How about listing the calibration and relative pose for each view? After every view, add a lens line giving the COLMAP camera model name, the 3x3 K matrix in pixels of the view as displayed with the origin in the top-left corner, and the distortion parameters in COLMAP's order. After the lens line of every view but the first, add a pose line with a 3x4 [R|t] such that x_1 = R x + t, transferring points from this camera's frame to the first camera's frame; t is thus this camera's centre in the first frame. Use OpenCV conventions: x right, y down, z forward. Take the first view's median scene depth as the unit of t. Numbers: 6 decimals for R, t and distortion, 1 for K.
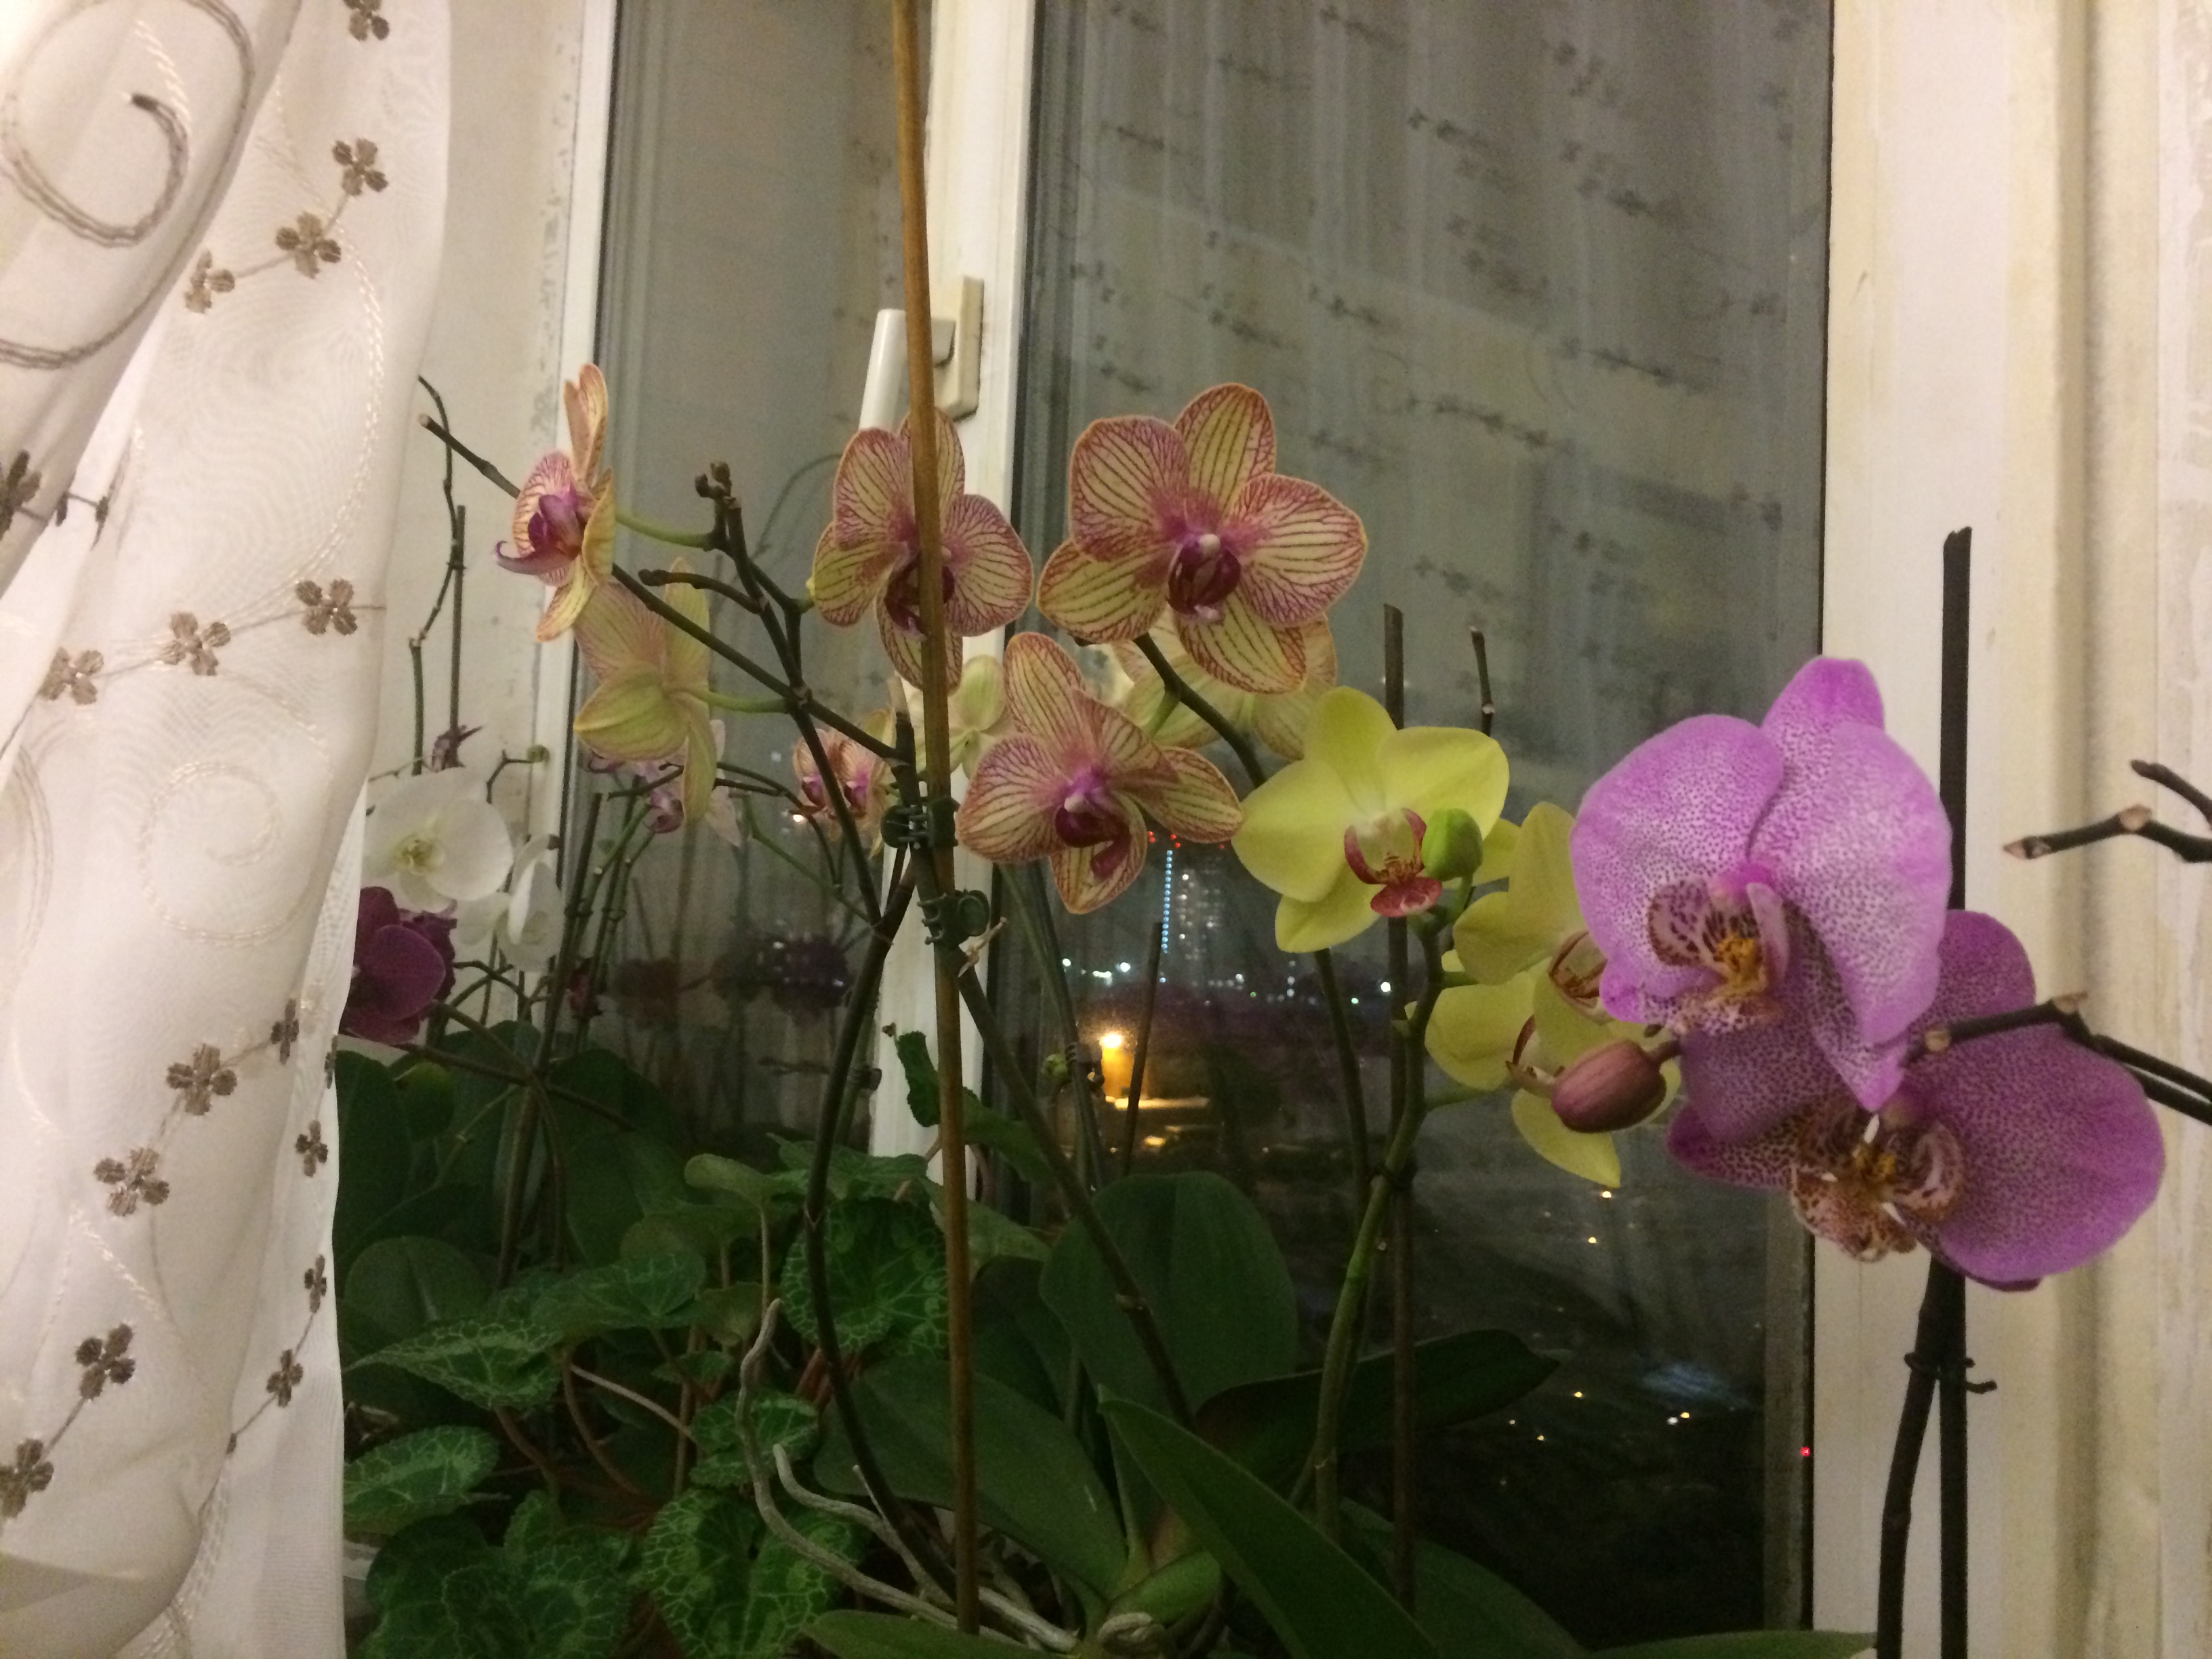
lens RADIAL K [[1931.6, 0, 1095.8], [0, 1931.6, 806.6], [0, 0, 1]] dist [0.077691, -0.089062]
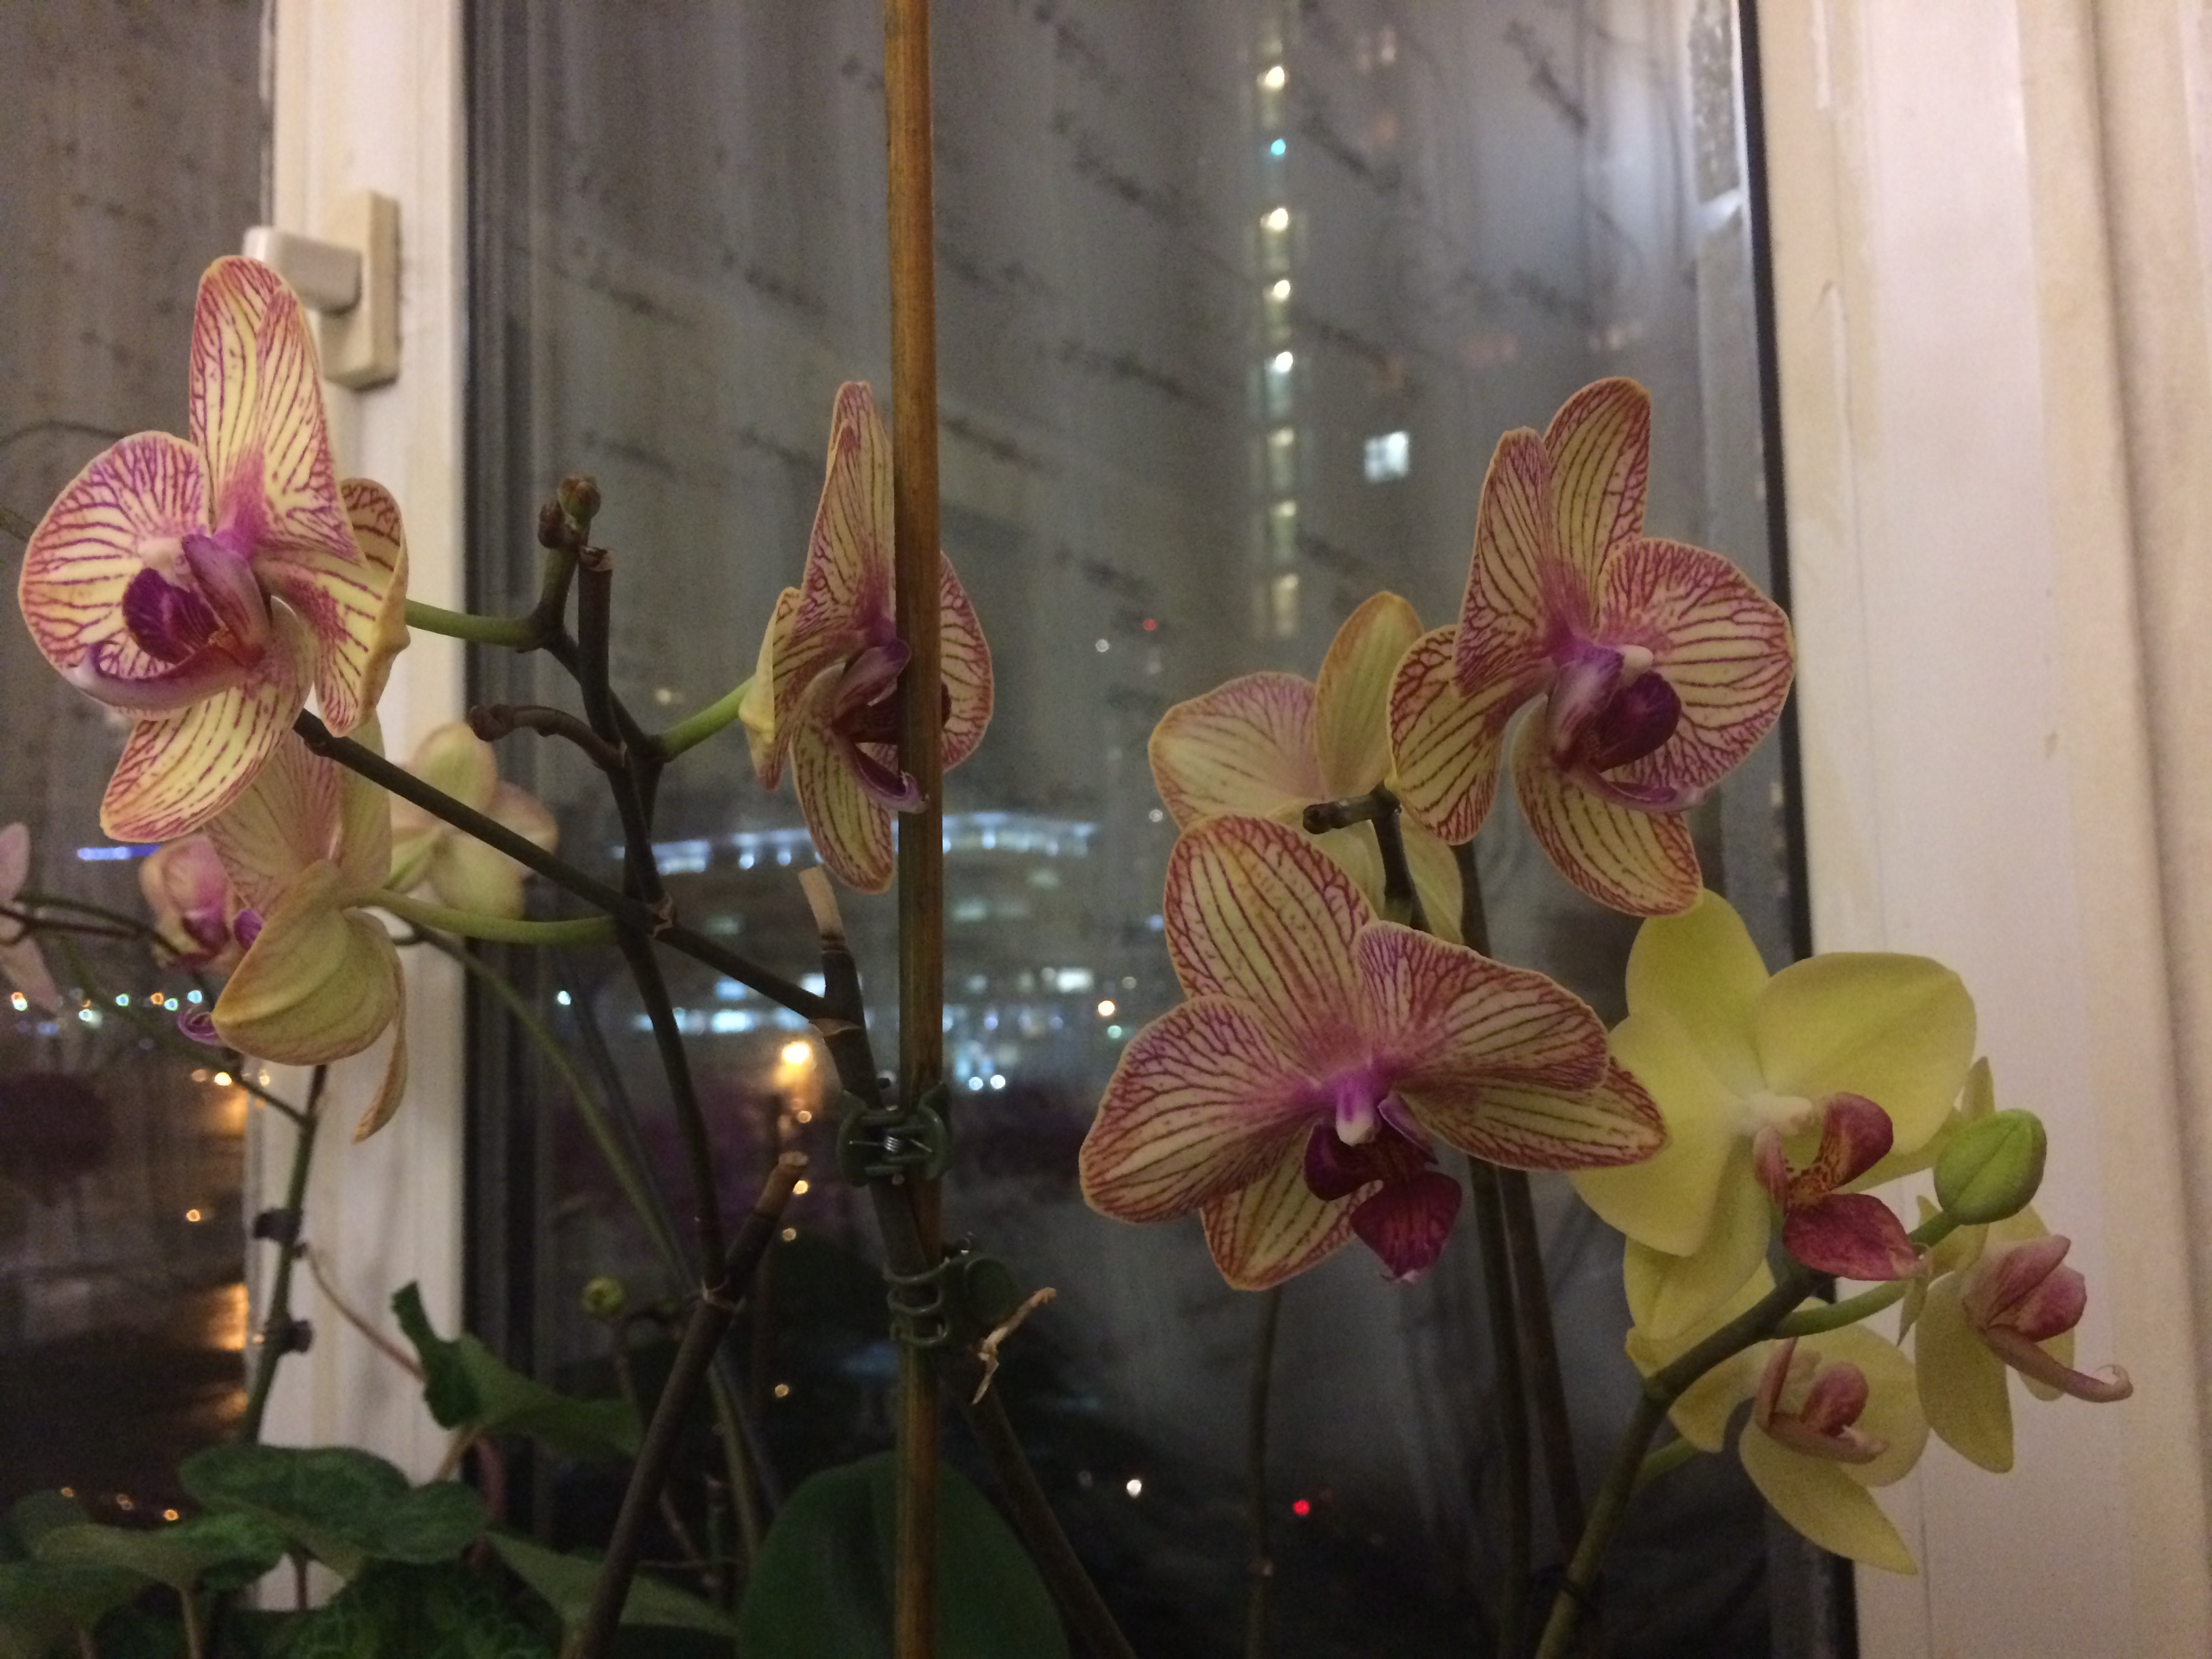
lens RADIAL K [[1931.6, 0, 1095.8], [0, 1931.6, 806.6], [0, 0, 1]] dist [0.077691, -0.089062]
pose [[0.906299, -0.034396, 0.421234, -0.220115], [0.033488, 0.999393, 0.009555, -0.072467], [-0.421308, 0.005447, 0.906901, 0.384171]]
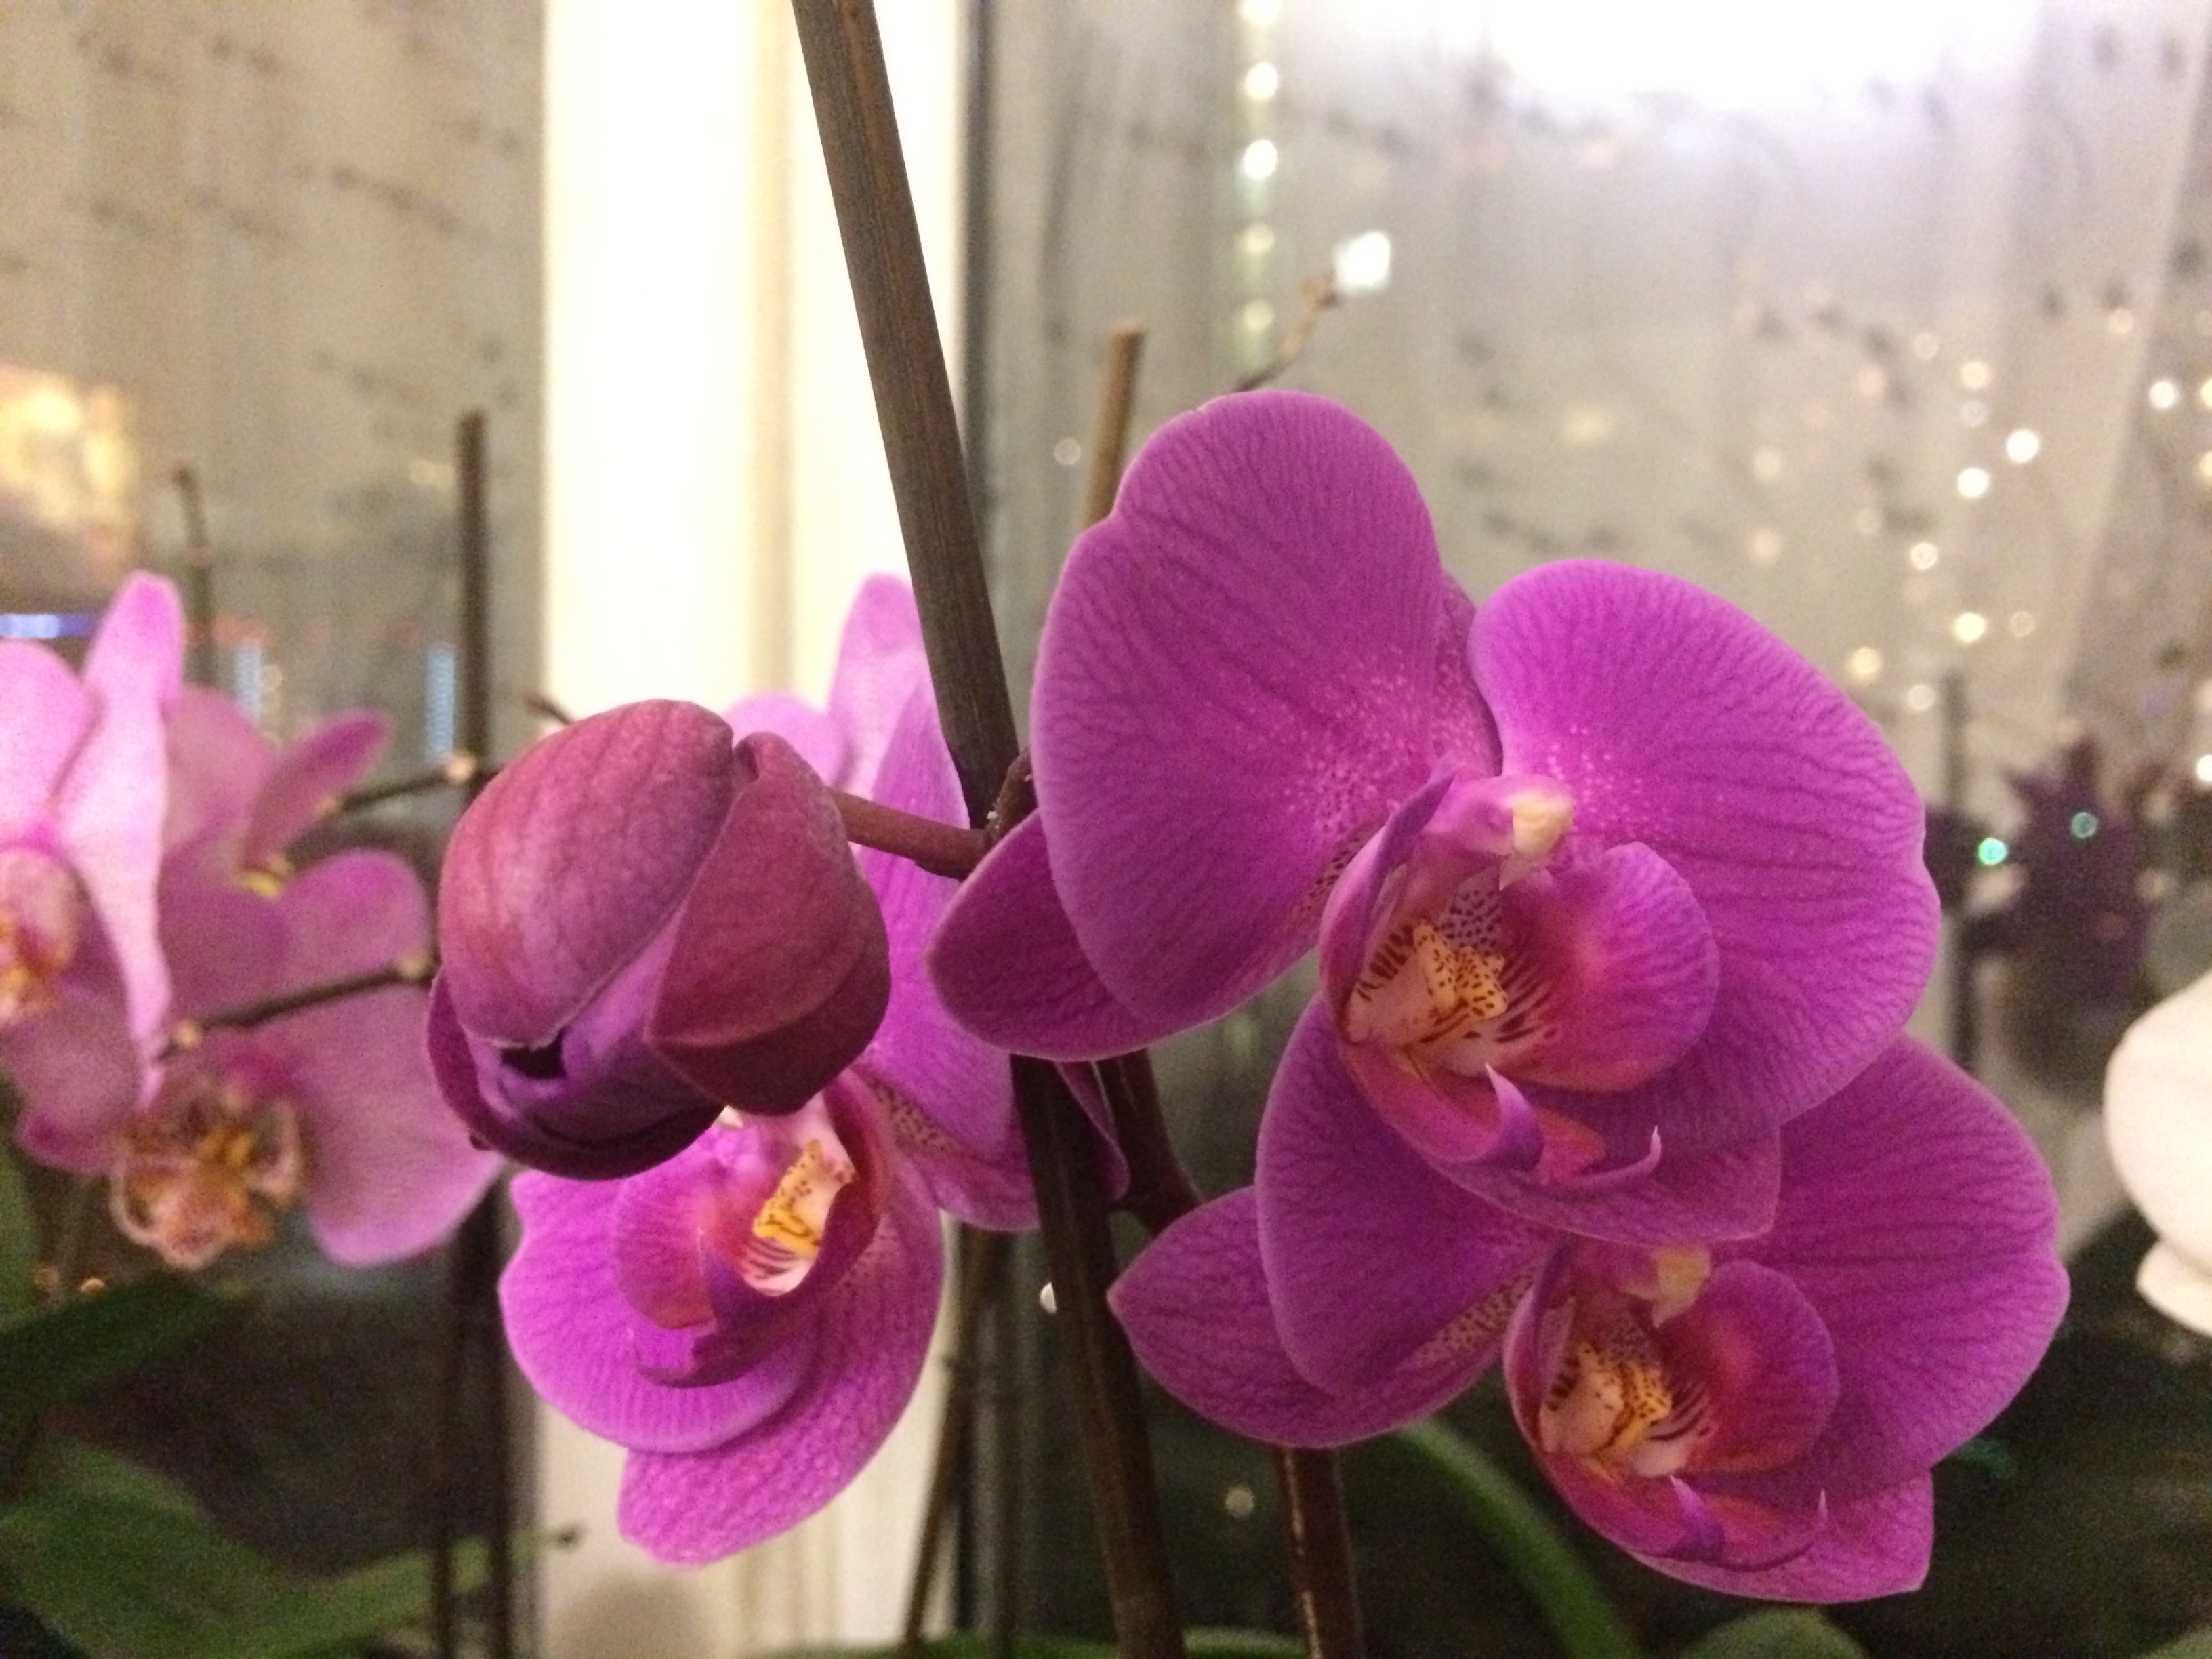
lens RADIAL K [[1931.6, 0, 1095.8], [0, 1931.6, 806.6], [0, 0, 1]] dist [0.077691, -0.089062]
pose [[0.907612, -0.039789, 0.417921, 0.202368], [-0.002213, 0.995031, 0.099539, -0.032819], [-0.419805, -0.091268, 0.903014, 0.020234]]
